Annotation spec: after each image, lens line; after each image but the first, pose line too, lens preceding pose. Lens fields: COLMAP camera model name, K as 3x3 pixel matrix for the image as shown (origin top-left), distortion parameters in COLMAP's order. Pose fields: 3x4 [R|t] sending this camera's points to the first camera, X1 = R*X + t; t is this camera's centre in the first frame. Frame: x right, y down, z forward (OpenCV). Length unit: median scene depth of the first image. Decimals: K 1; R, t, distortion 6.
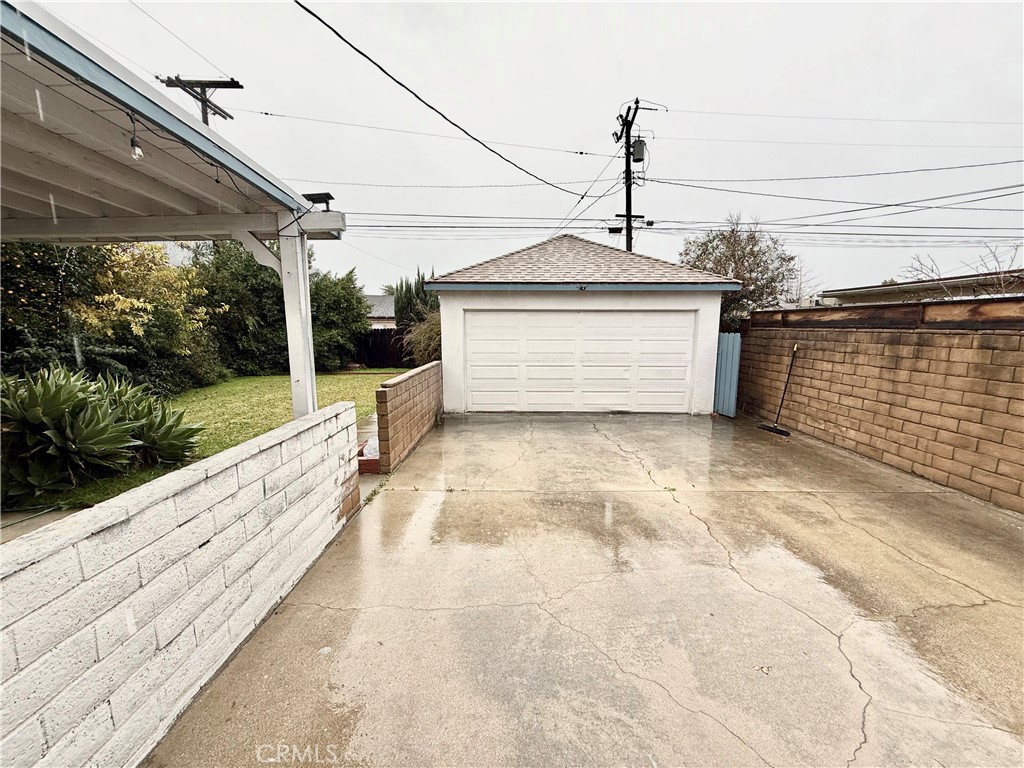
lens RADIAL K [[412.2, 0, 512.0], [0, 412.2, 384.0], [0, 0, 1]] dist [-0.000022, 0.000024]
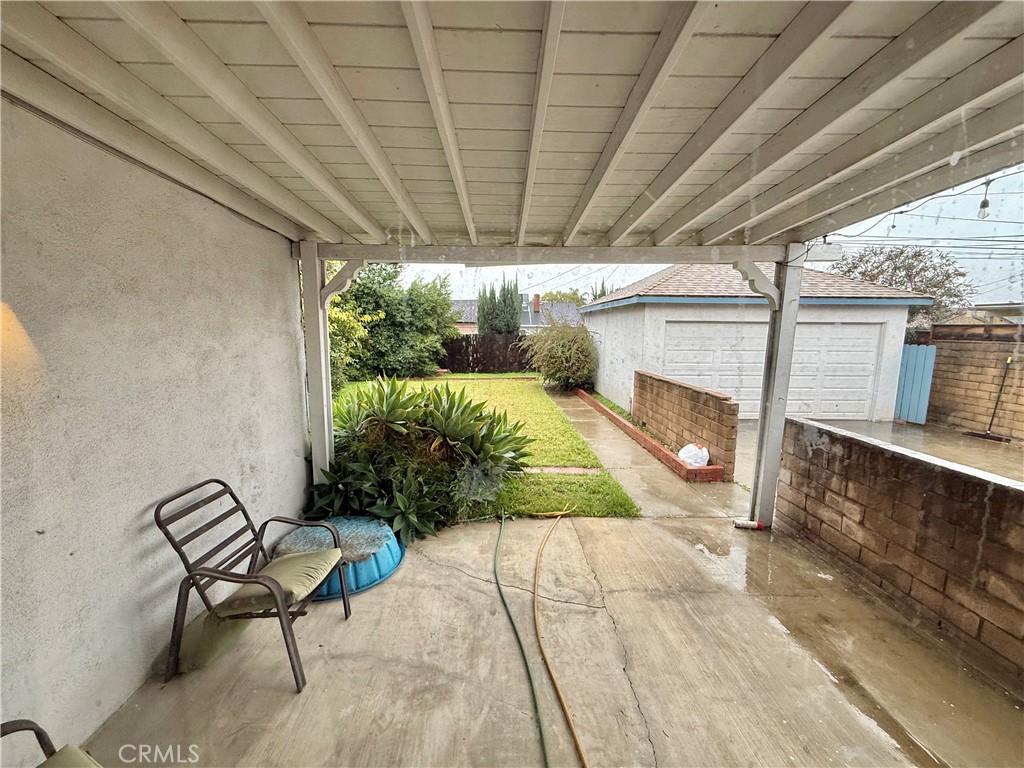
lens RADIAL K [[412.2, 0, 512.0], [0, 412.2, 384.0], [0, 0, 1]] dist [-0.000022, 0.000024]
pose [[0.999659, 0.002050, 0.026044, -0.527498], [-0.001921, 0.999986, -0.004948, -0.015053], [-0.026054, 0.004896, 0.999649, -0.033398]]
